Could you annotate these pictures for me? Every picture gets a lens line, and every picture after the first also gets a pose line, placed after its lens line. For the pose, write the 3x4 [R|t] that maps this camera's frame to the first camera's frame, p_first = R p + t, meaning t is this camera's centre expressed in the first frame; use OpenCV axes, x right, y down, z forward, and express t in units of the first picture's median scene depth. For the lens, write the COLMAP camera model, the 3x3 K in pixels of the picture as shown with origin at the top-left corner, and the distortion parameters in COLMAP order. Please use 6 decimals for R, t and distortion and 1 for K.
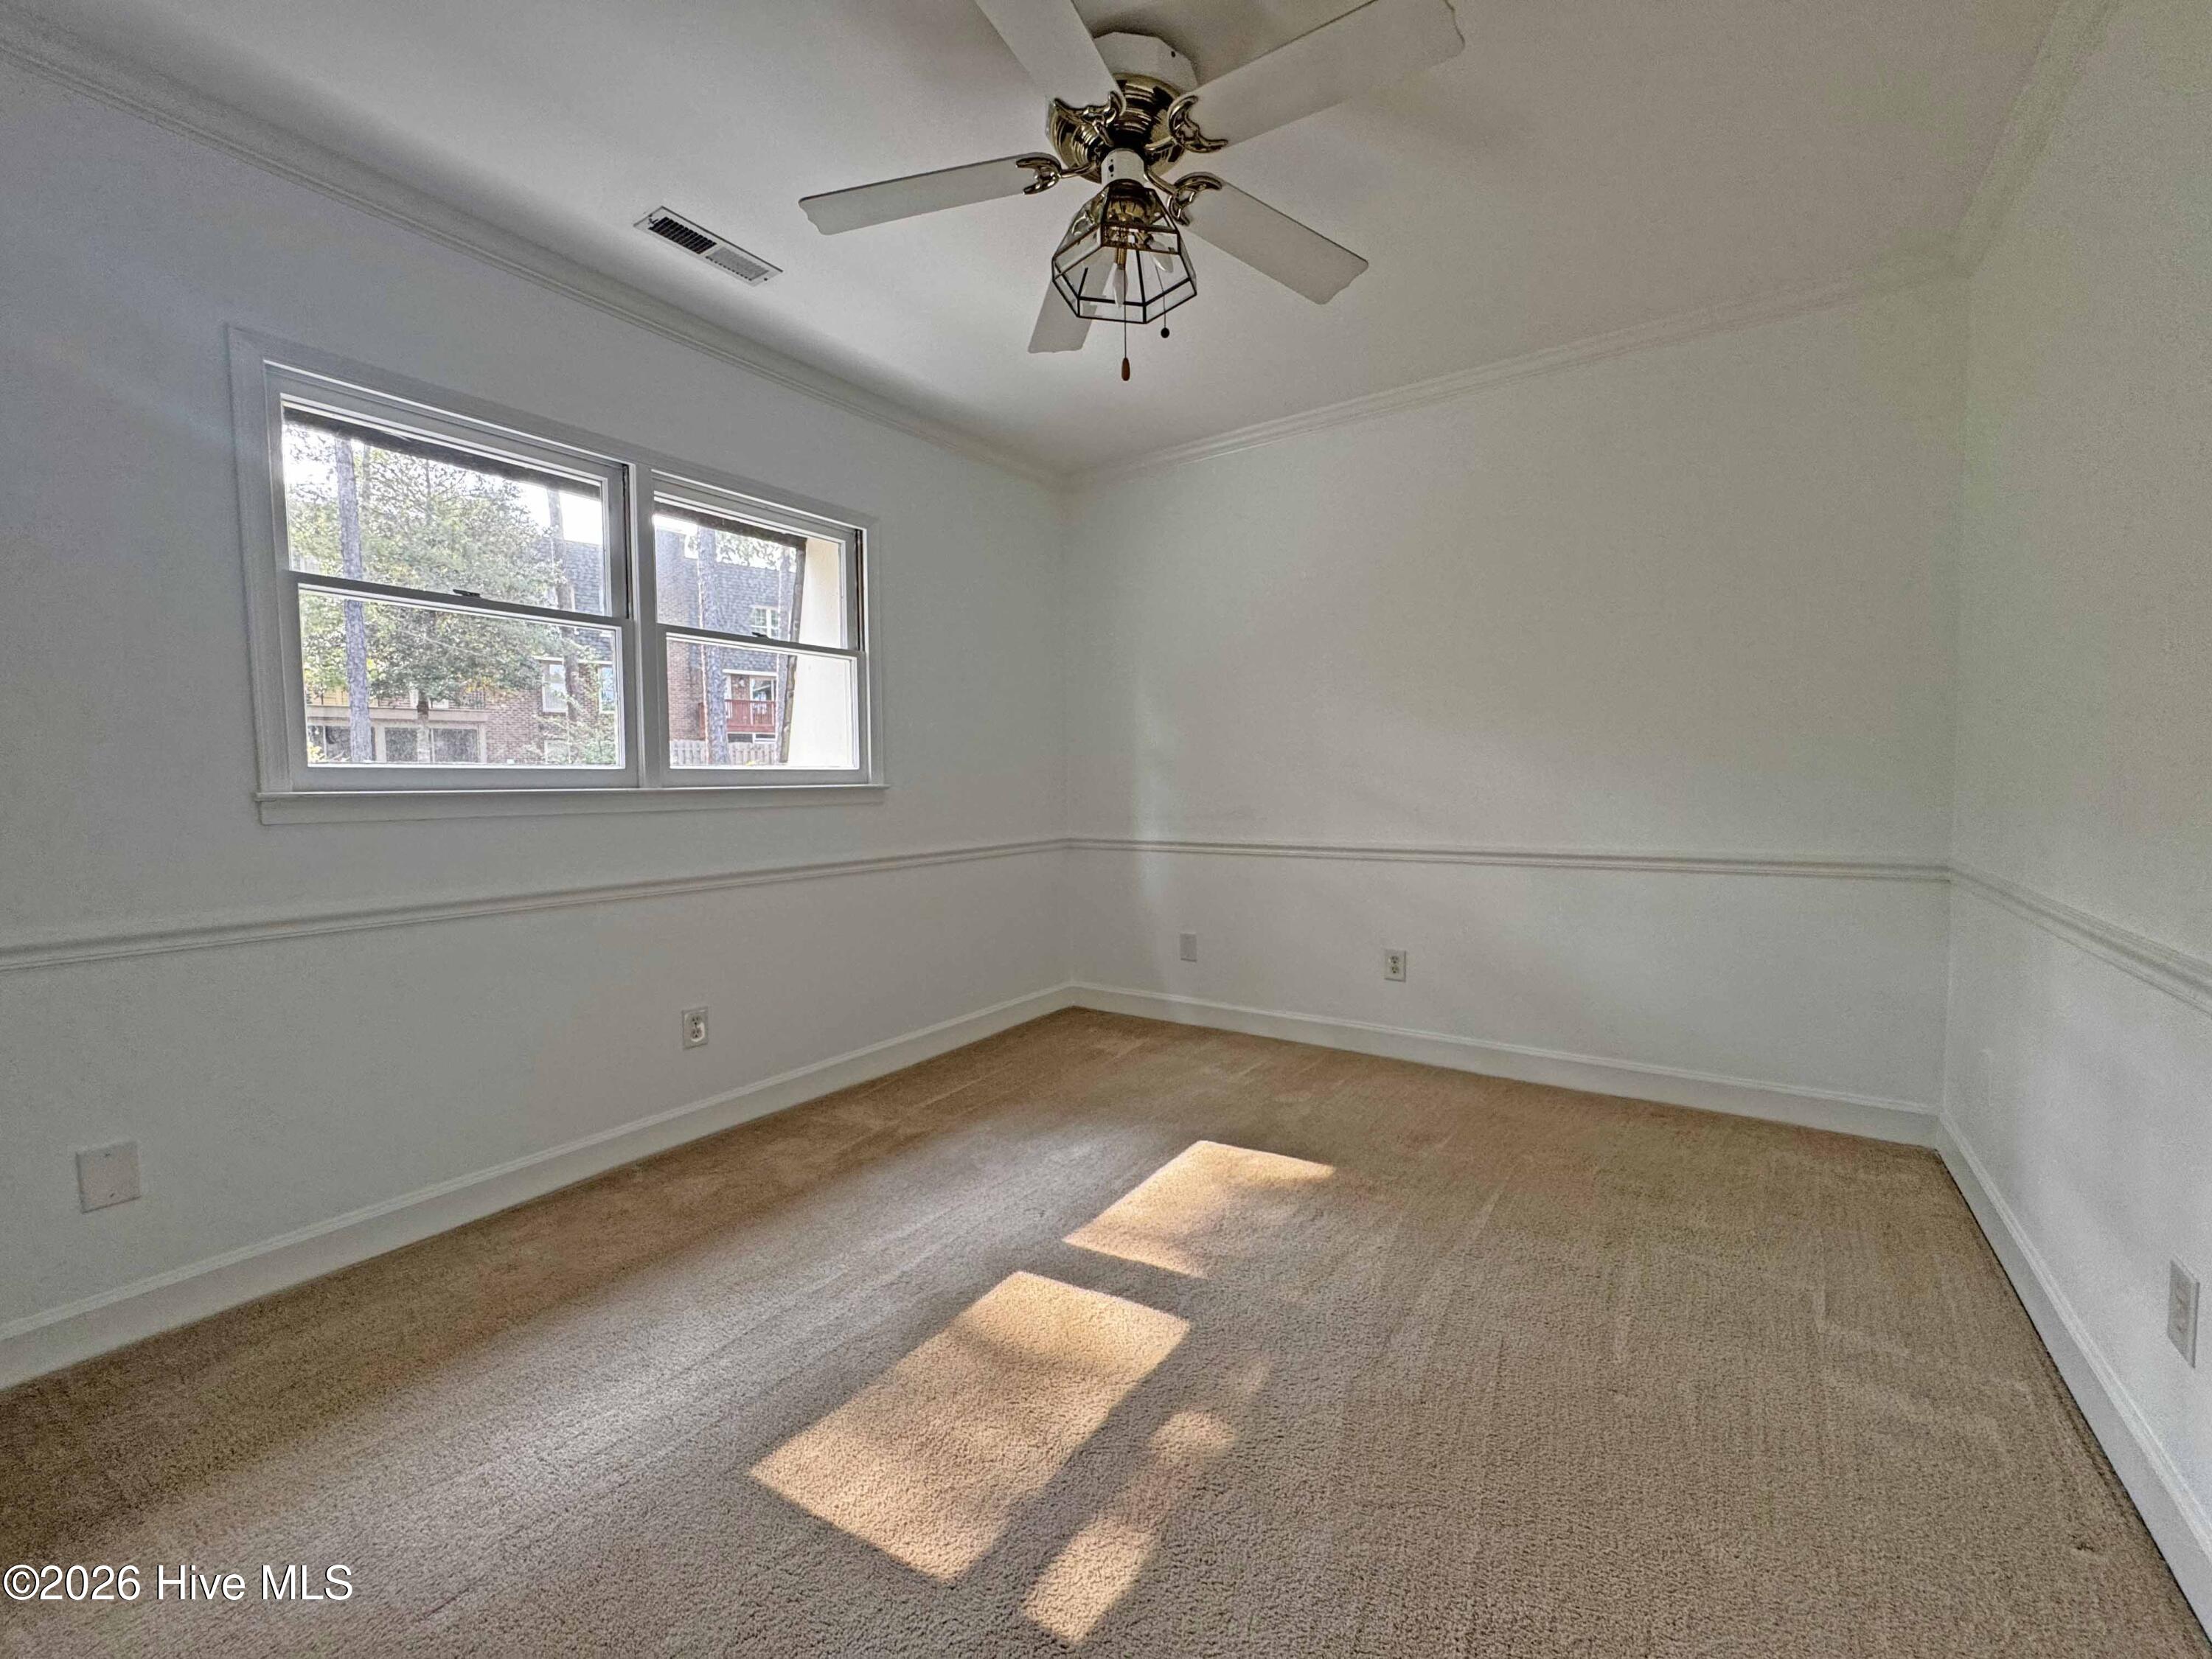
lens RADIAL K [[889.8, 0, 1116.4], [0, 889.8, 831.8], [0, 0, 1]] dist [-0.008598, -0.000214]
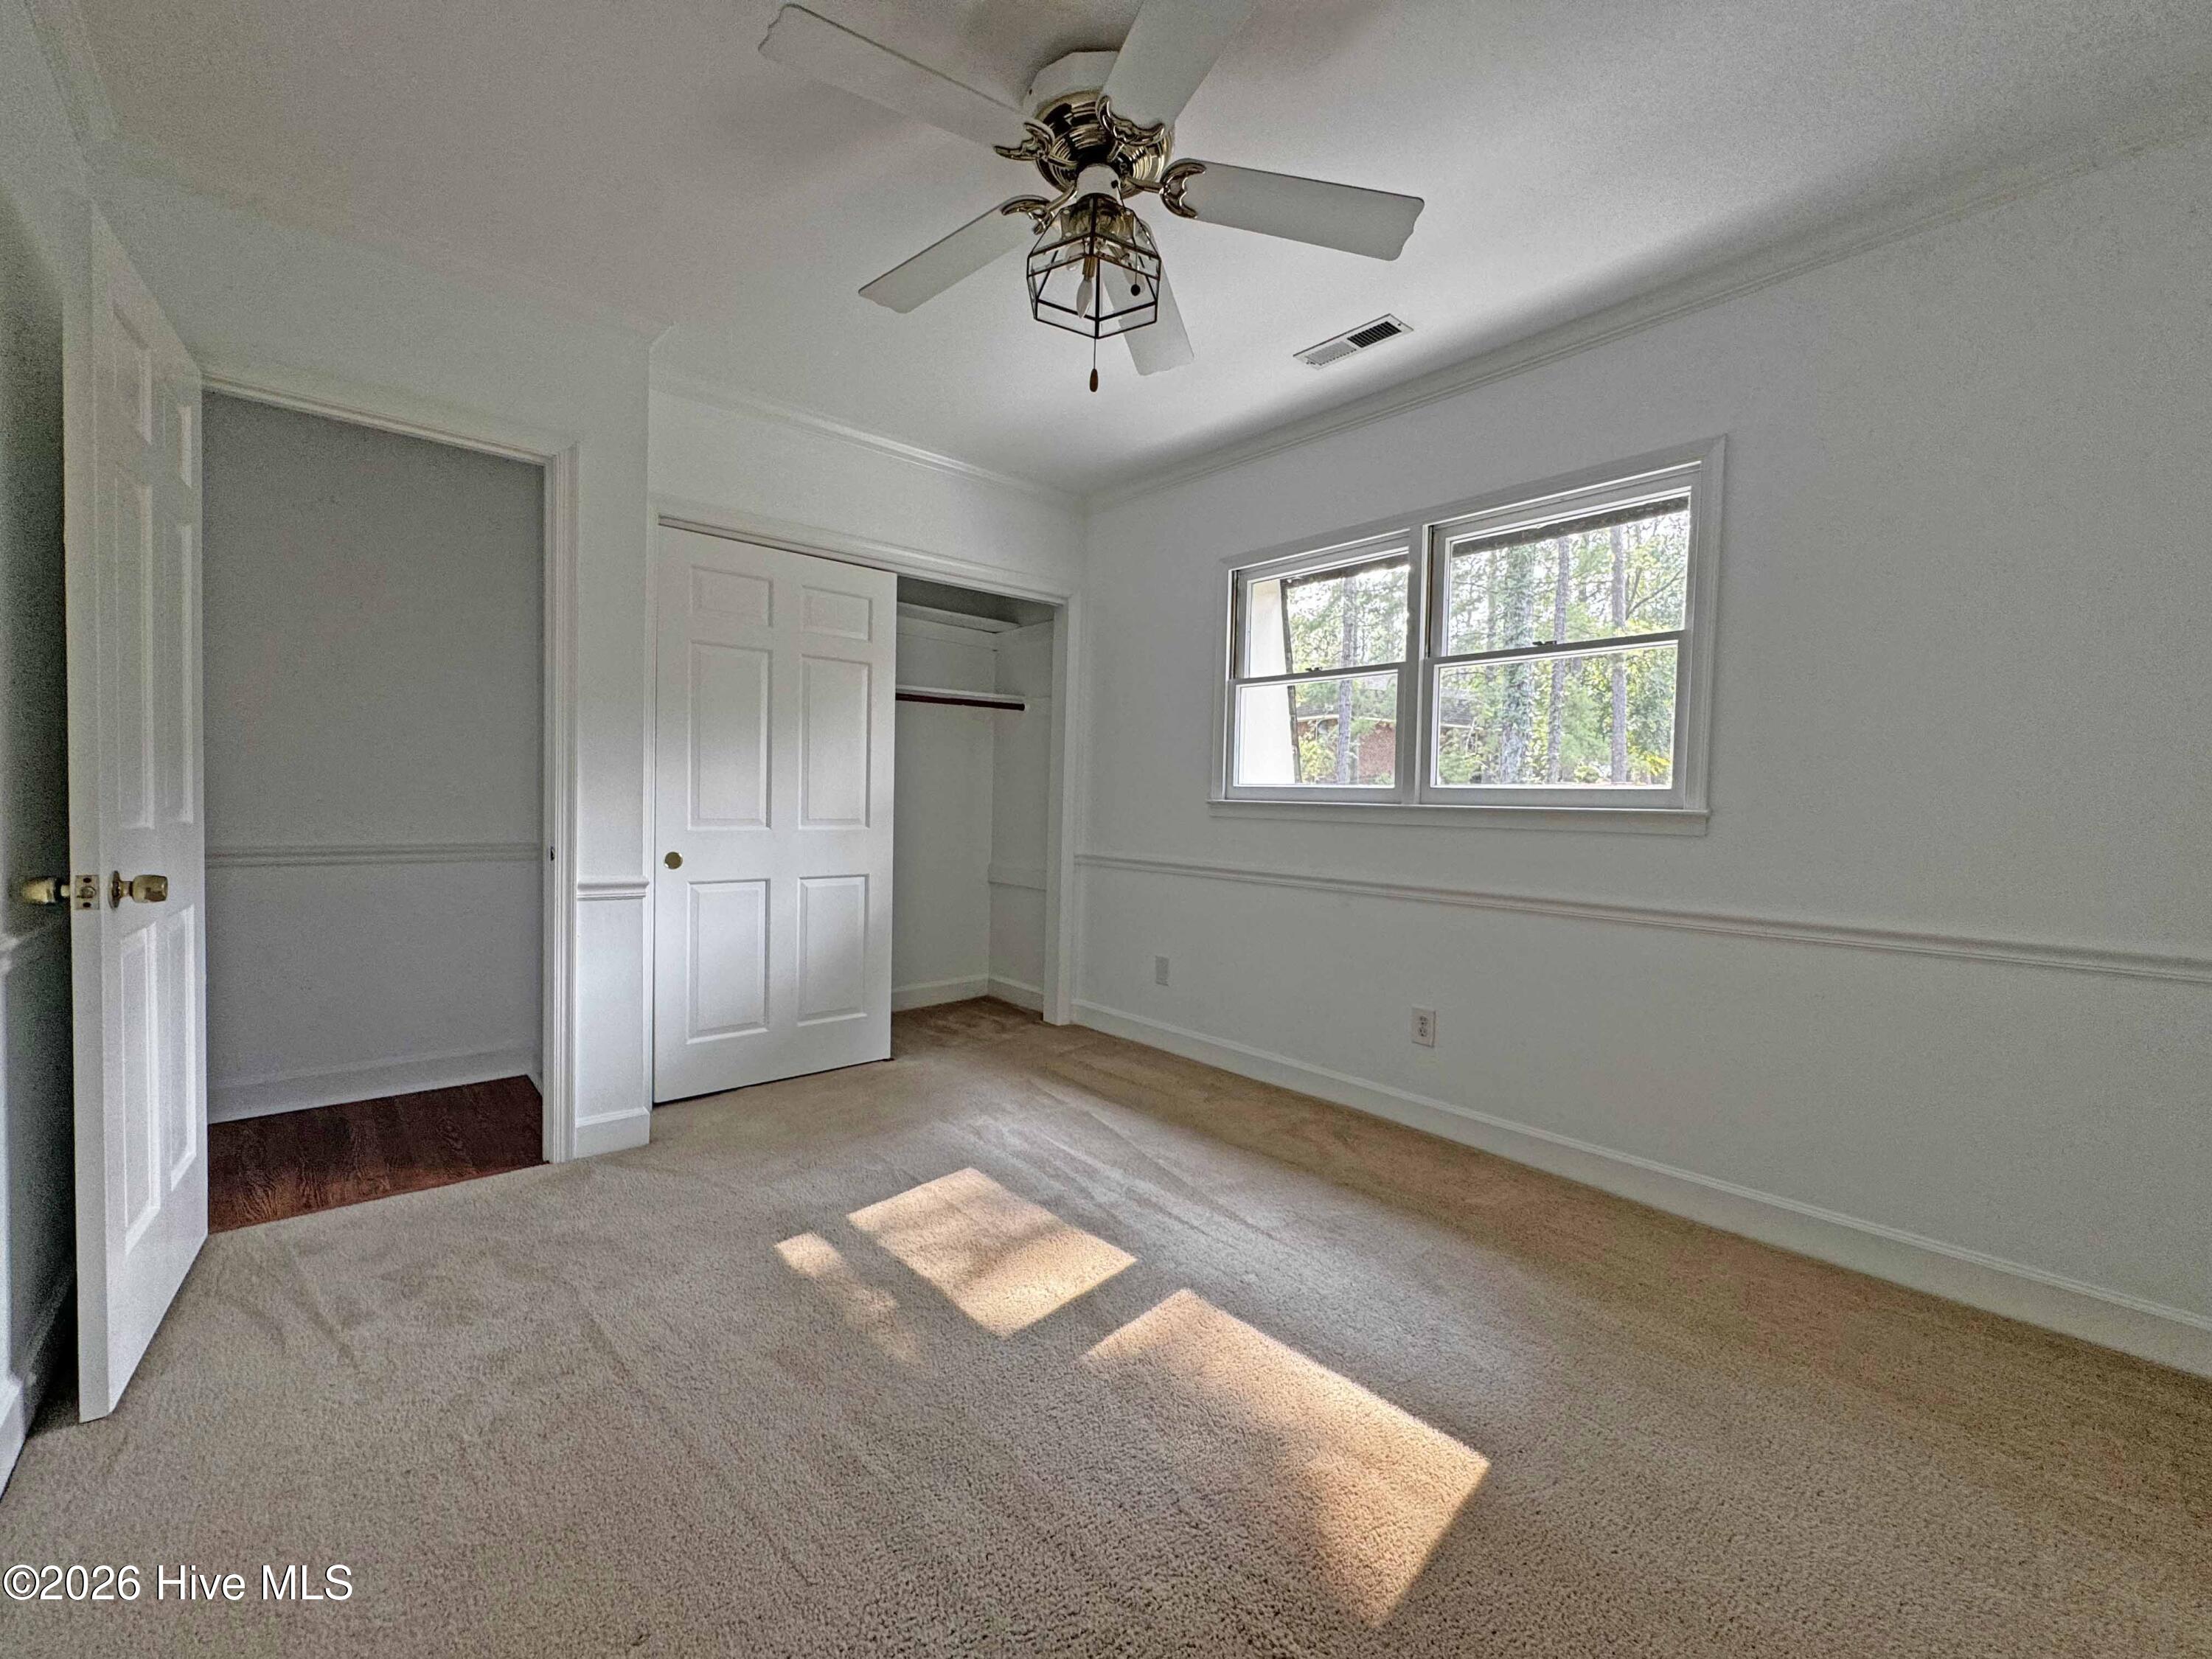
lens RADIAL K [[889.8, 0, 1101.3], [0, 889.8, 824.3], [0, 0, 1]] dist [-0.008598, -0.000214]
pose [[-0.253846, 0.030460, -0.966765, 0.792442], [-0.078007, 0.995604, 0.051851, -0.059961], [0.964094, 0.088577, -0.250354, 1.037218]]
